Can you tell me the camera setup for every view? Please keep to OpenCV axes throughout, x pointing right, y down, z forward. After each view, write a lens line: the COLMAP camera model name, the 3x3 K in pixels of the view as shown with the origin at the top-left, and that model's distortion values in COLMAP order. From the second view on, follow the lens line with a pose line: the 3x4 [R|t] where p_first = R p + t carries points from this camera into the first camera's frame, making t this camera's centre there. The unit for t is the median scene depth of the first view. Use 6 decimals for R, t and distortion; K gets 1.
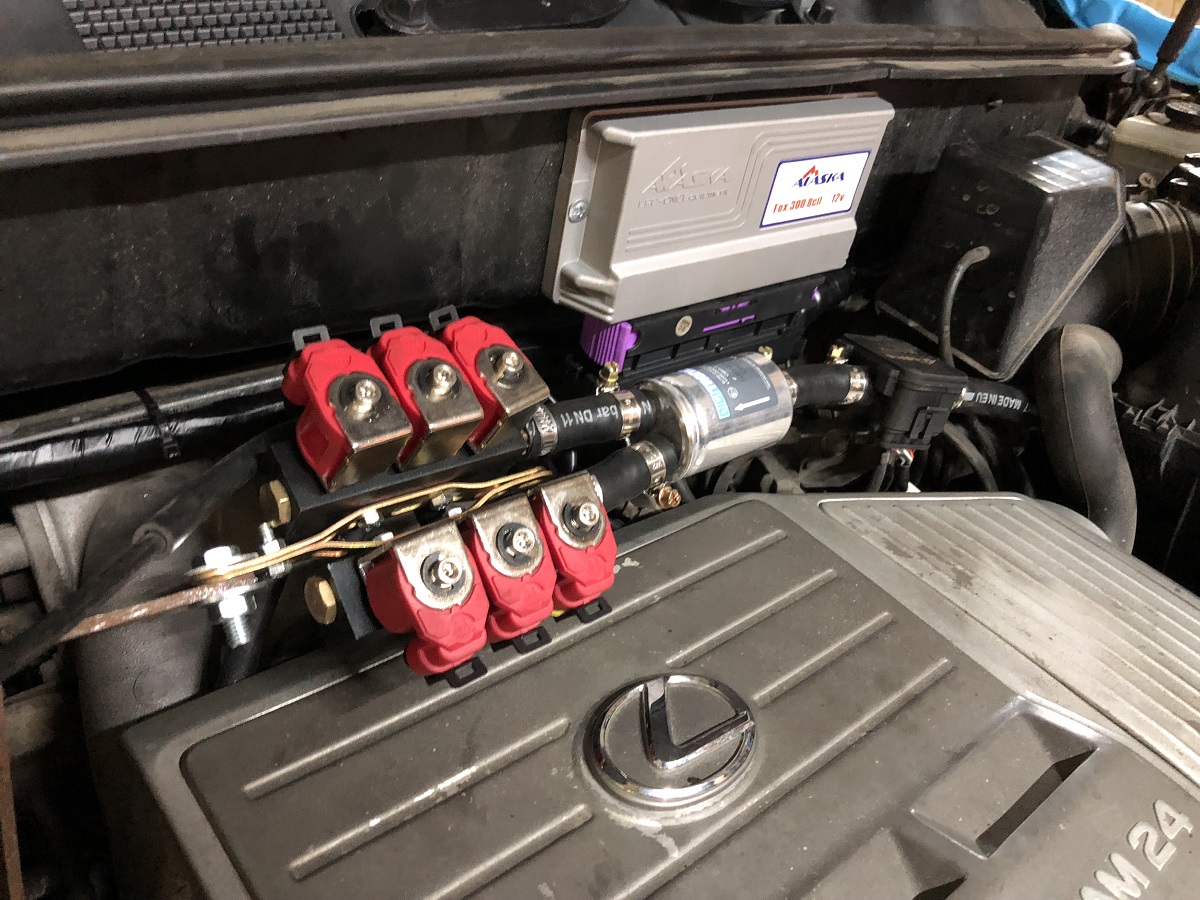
lens RADIAL K [[976.6, 0, 600.0], [0, 976.6, 450.0], [0, 0, 1]] dist [0.006136, 0.001143]
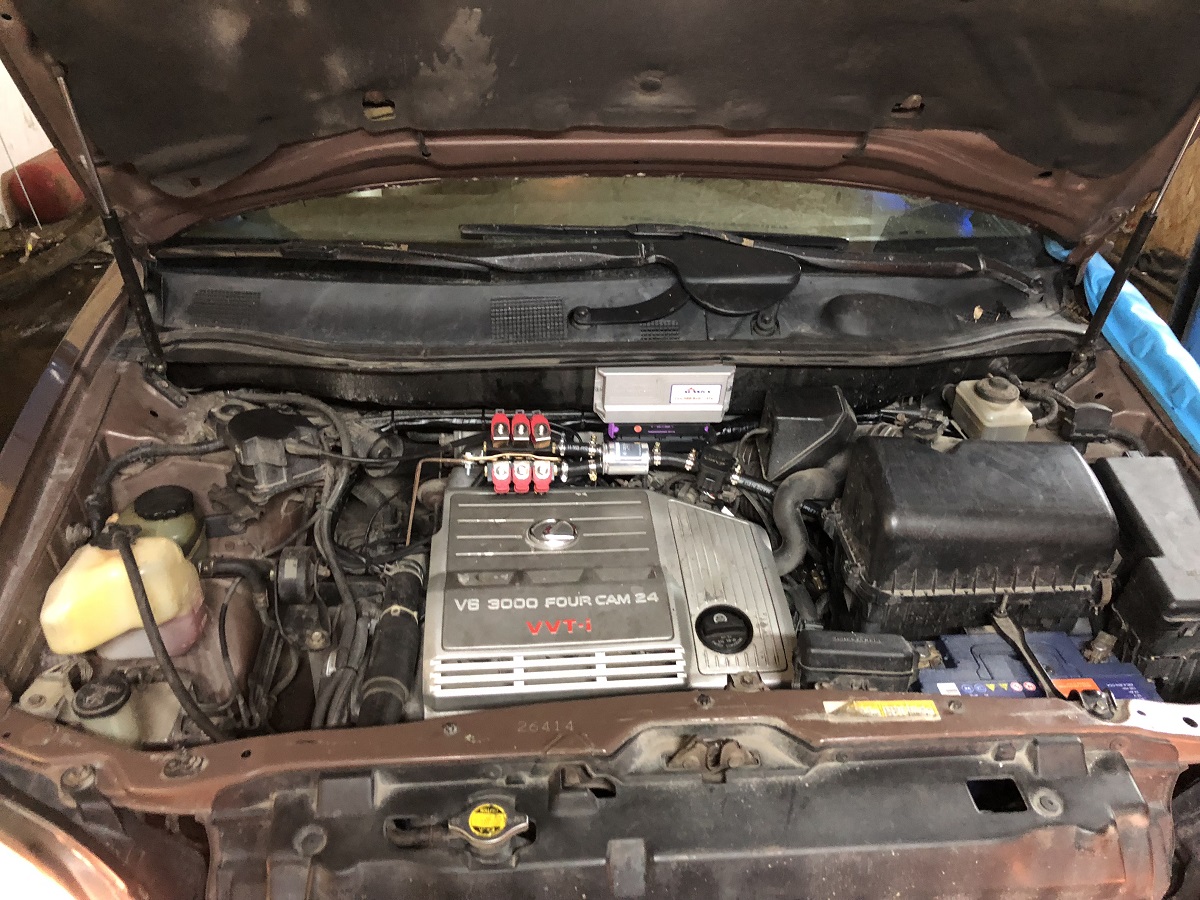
lens RADIAL K [[976.6, 0, 600.0], [0, 976.6, 450.0], [0, 0, 1]] dist [0.006136, 0.001143]
pose [[0.805257, 0.266920, -0.529448, 1.942074], [-0.258330, 0.961673, 0.091922, -0.376796], [0.533692, 0.062752, 0.843348, -1.936036]]
